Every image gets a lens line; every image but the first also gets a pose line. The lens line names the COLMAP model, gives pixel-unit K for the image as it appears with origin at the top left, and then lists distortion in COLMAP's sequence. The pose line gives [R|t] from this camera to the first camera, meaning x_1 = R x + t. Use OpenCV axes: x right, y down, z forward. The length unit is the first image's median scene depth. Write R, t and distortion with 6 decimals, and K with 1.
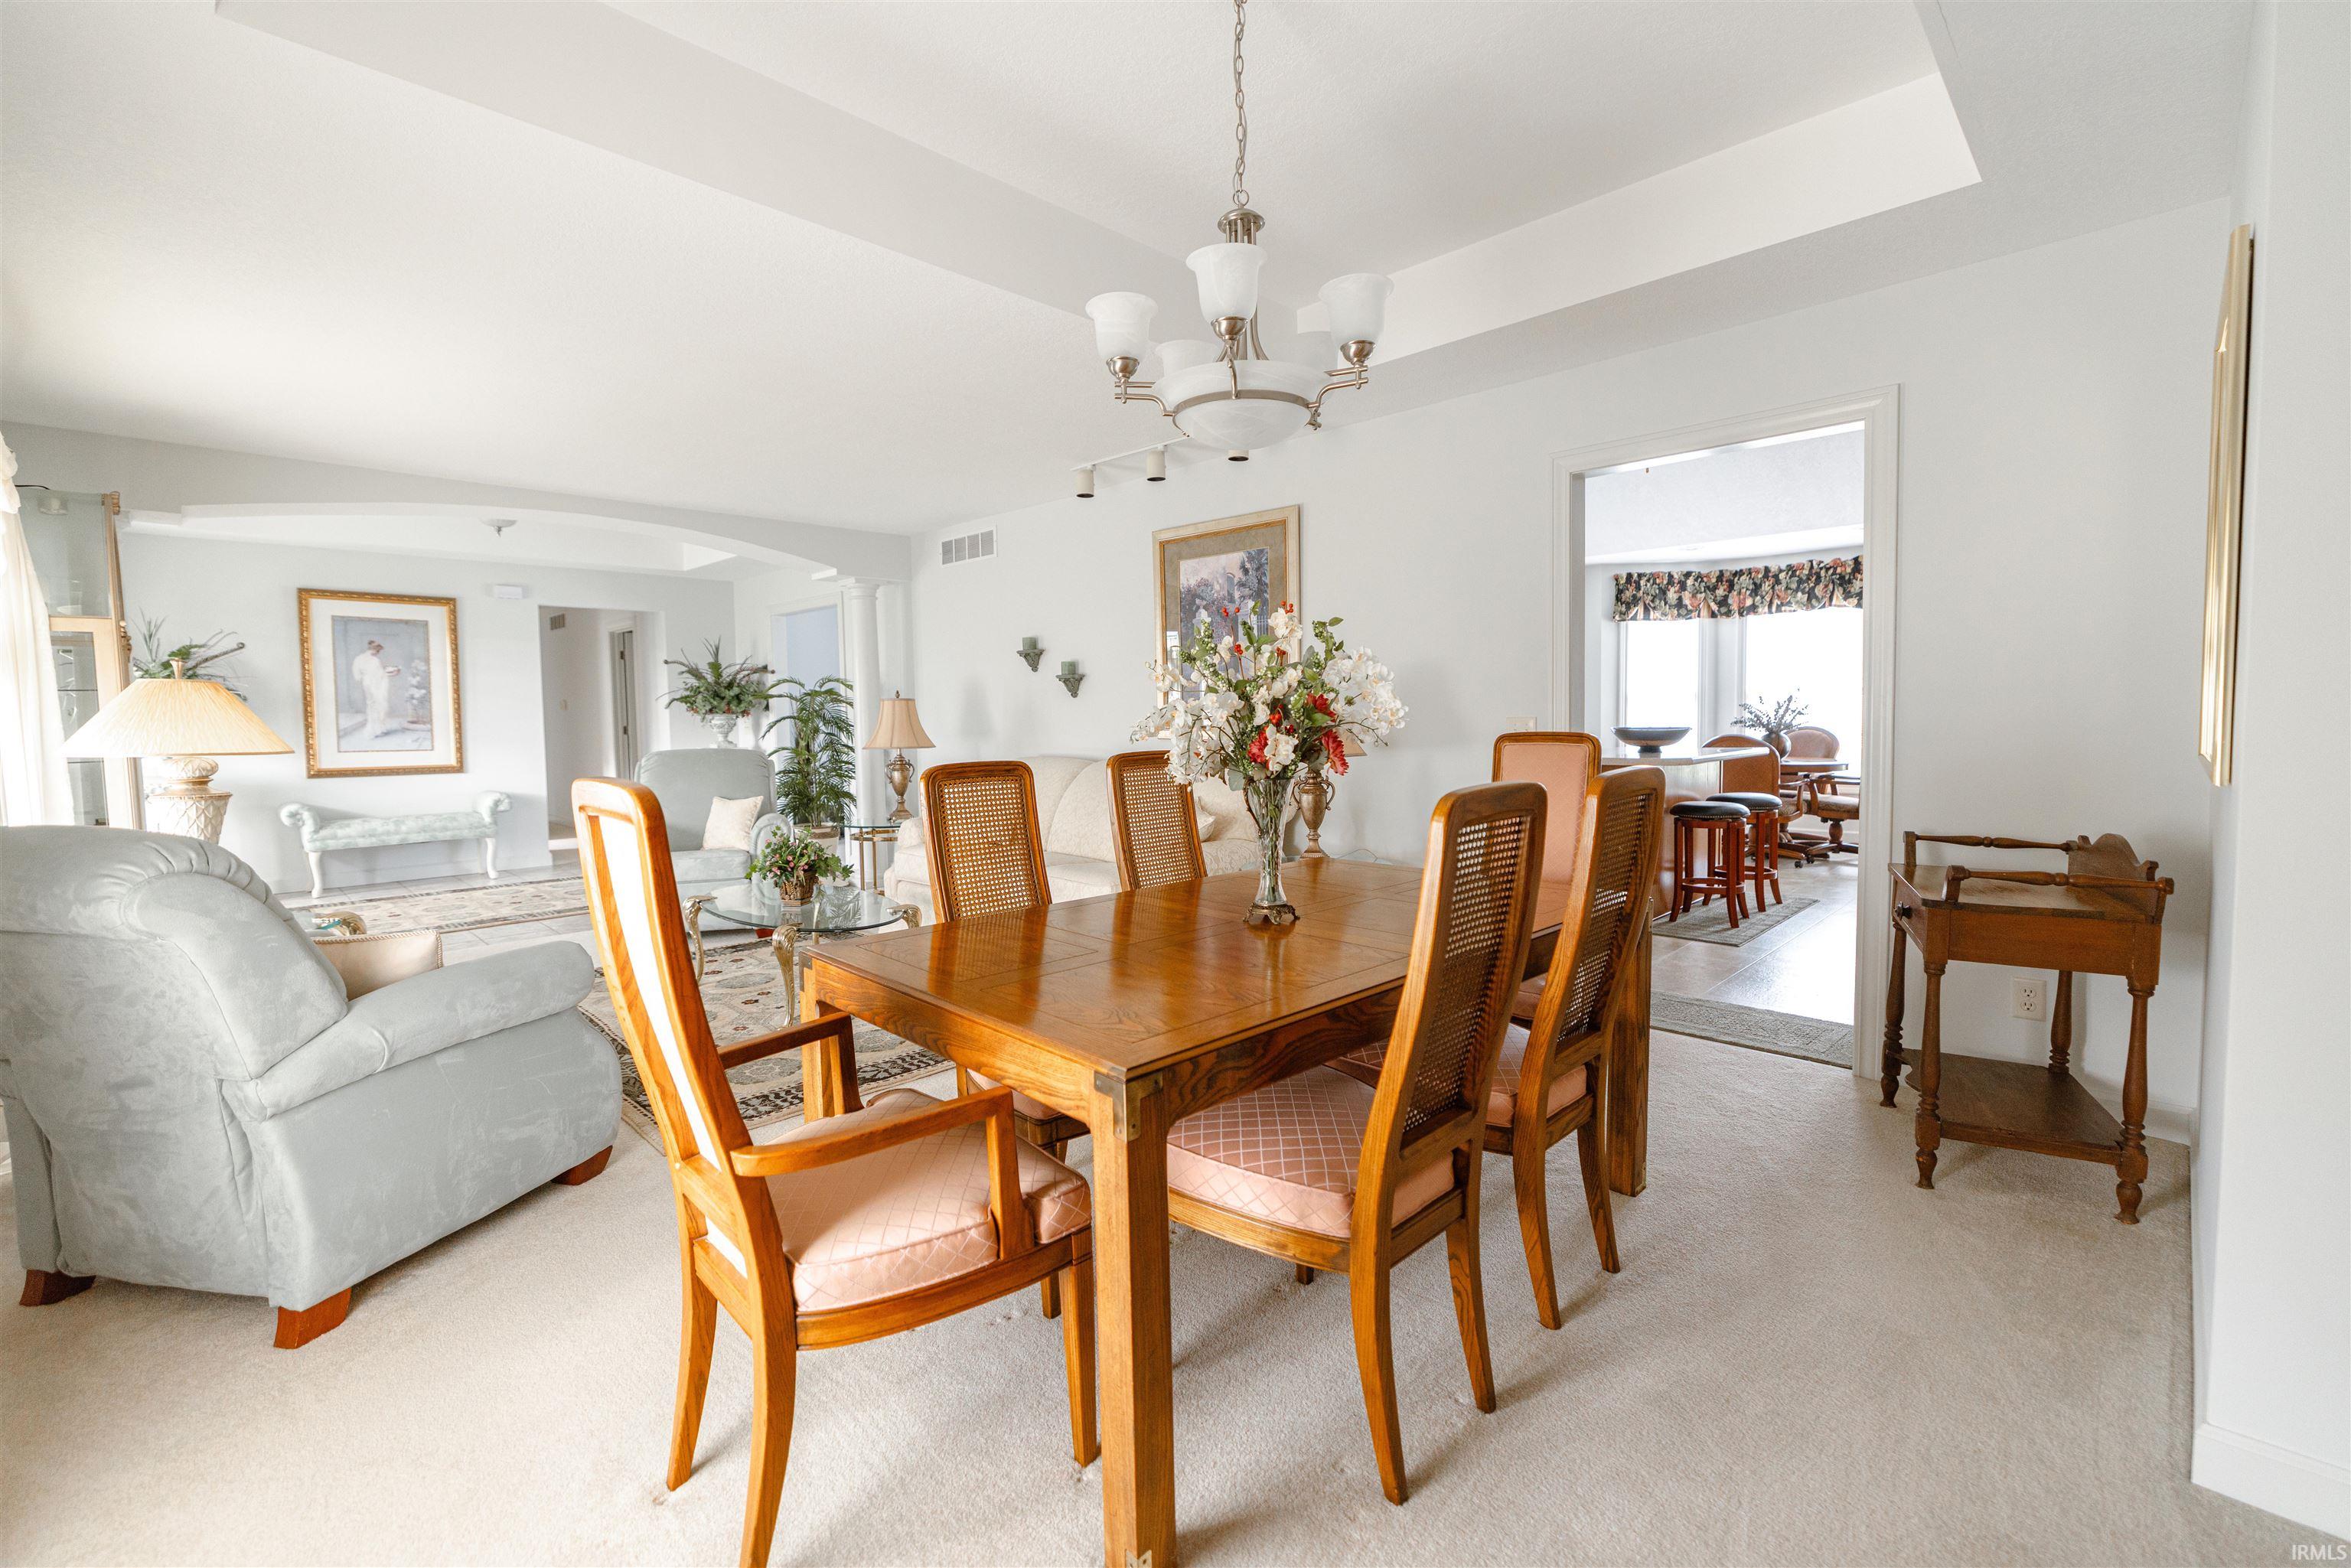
lens RADIAL K [[988.8, 0, 1177.9], [0, 988.8, 767.6], [0, 0, 1]] dist [-0.000527, 0.000120]
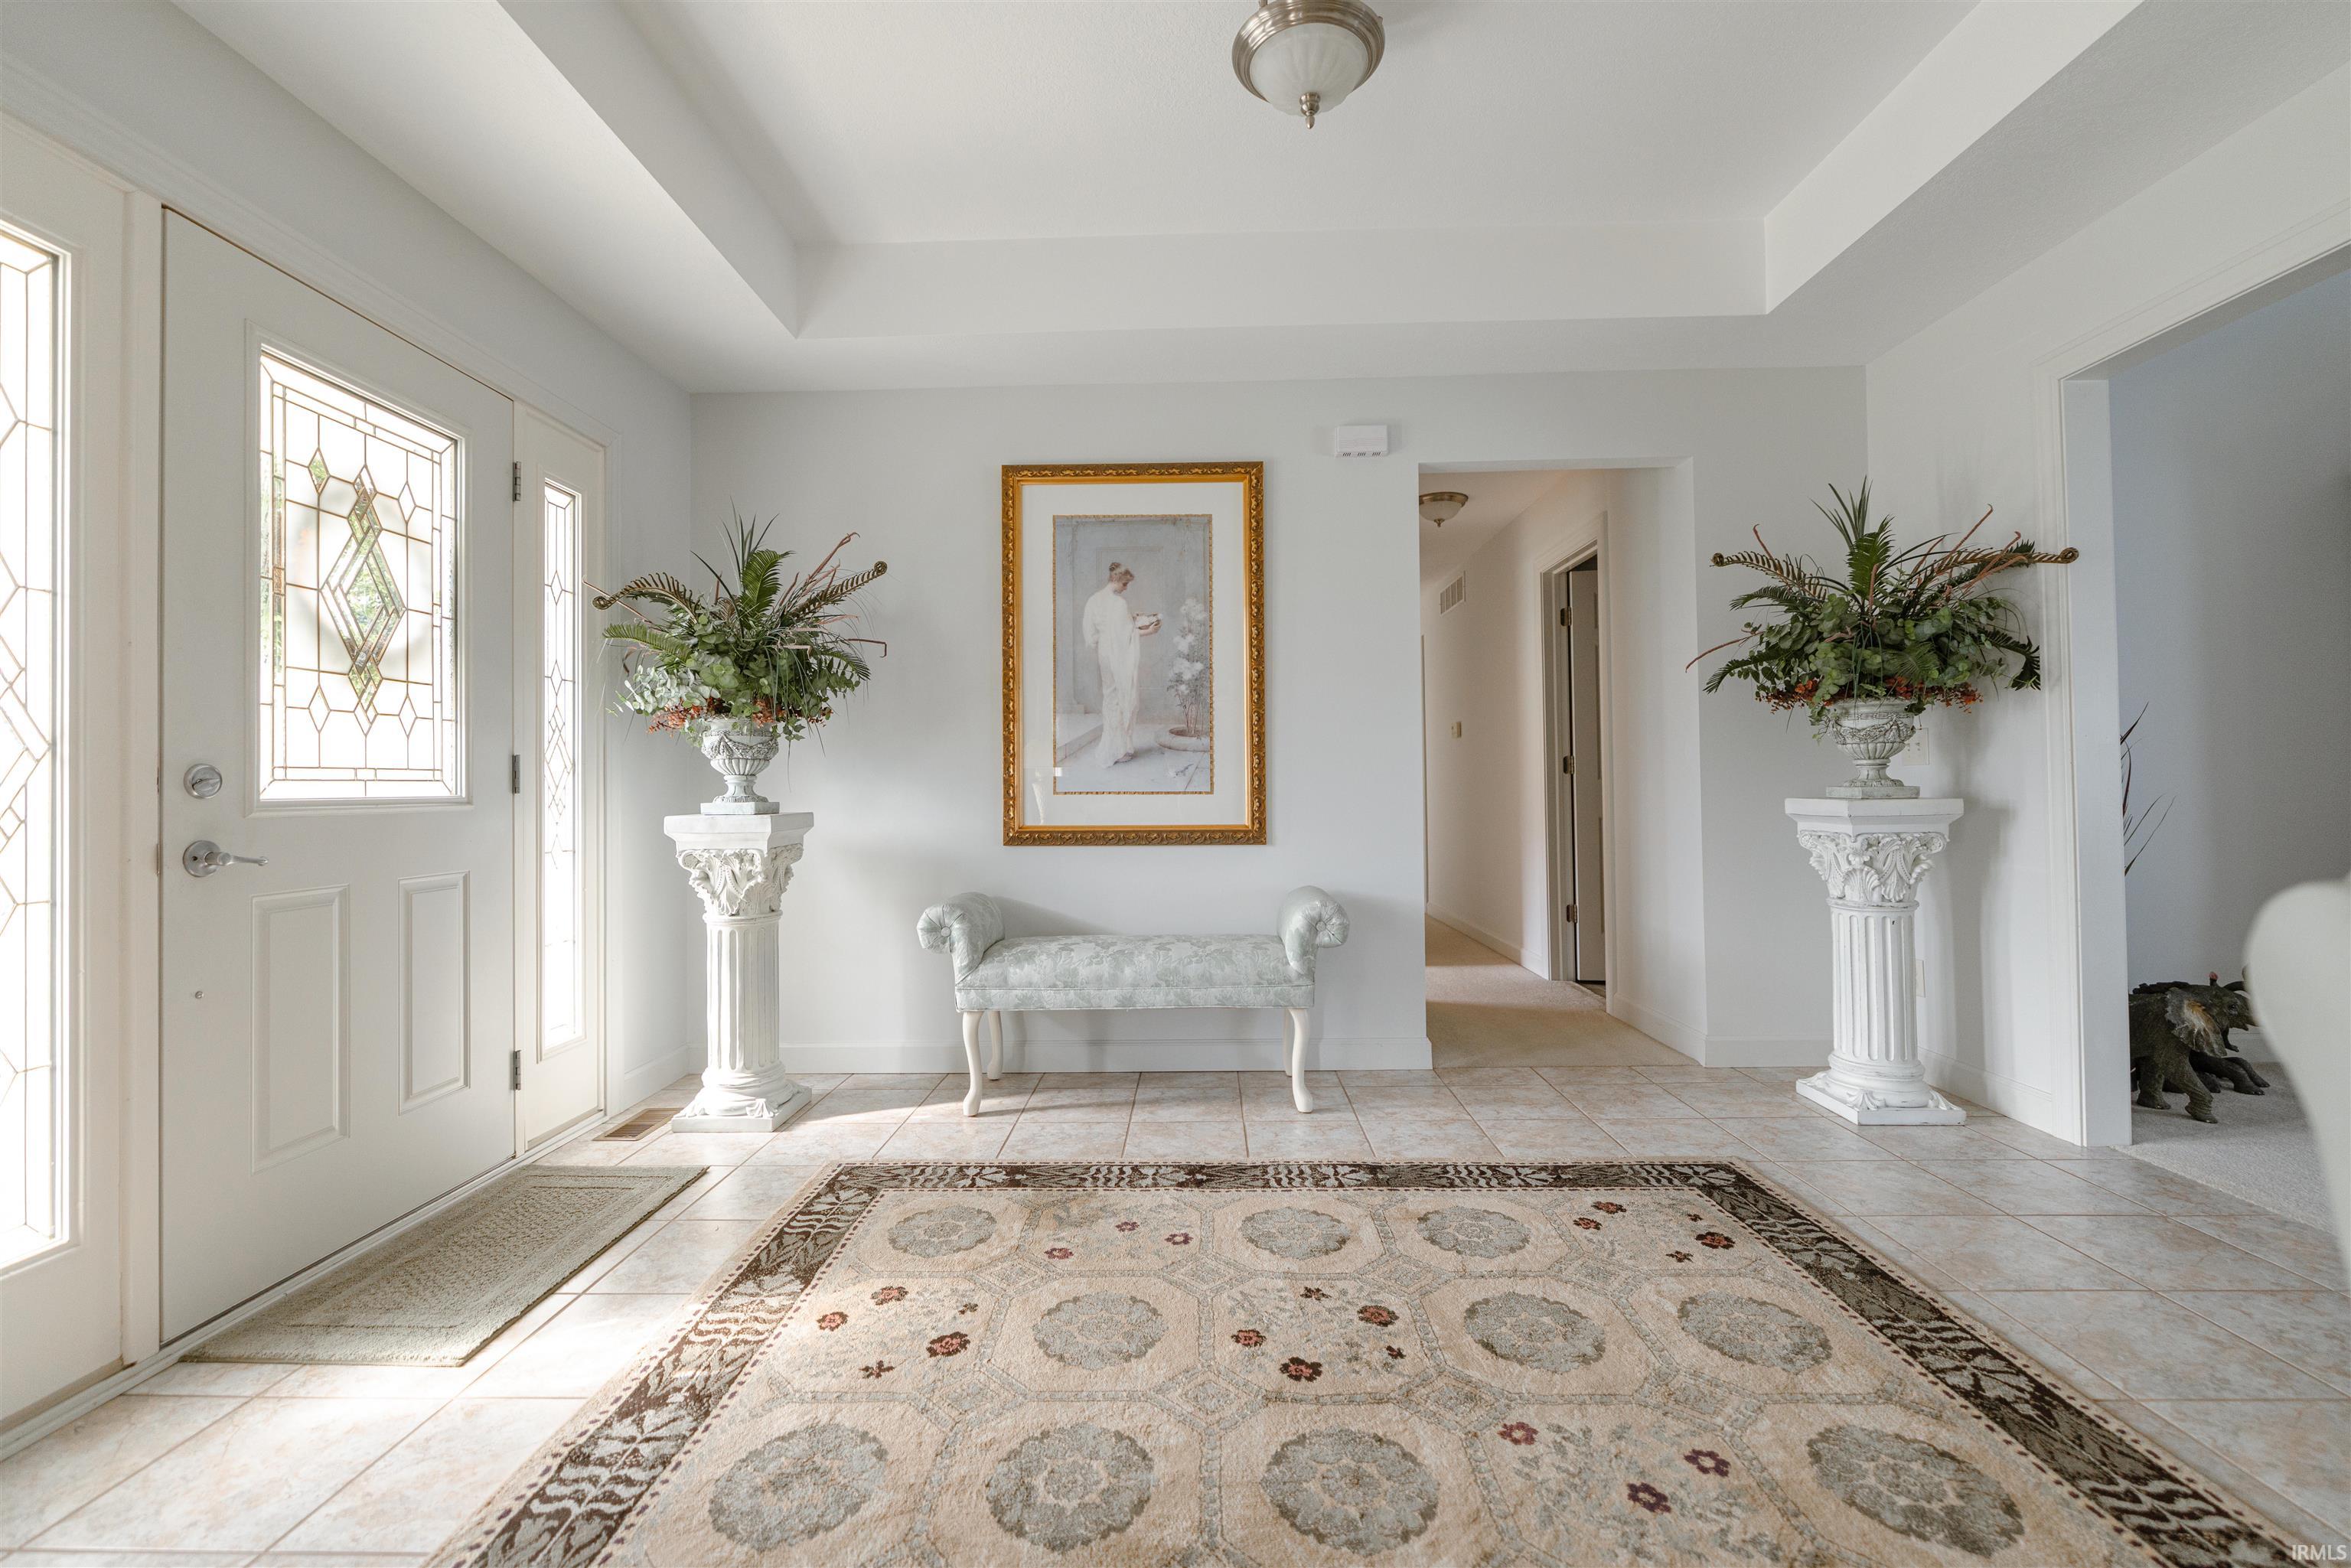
lens RADIAL K [[988.8, 0, 1185.1], [0, 988.8, 773.8], [0, 0, 1]] dist [-0.000527, 0.000120]
pose [[0.684758, -0.006815, -0.728739, -0.436010], [-0.036333, 0.998394, -0.043476, -0.006282], [0.727865, 0.056248, 0.683410, 0.690658]]
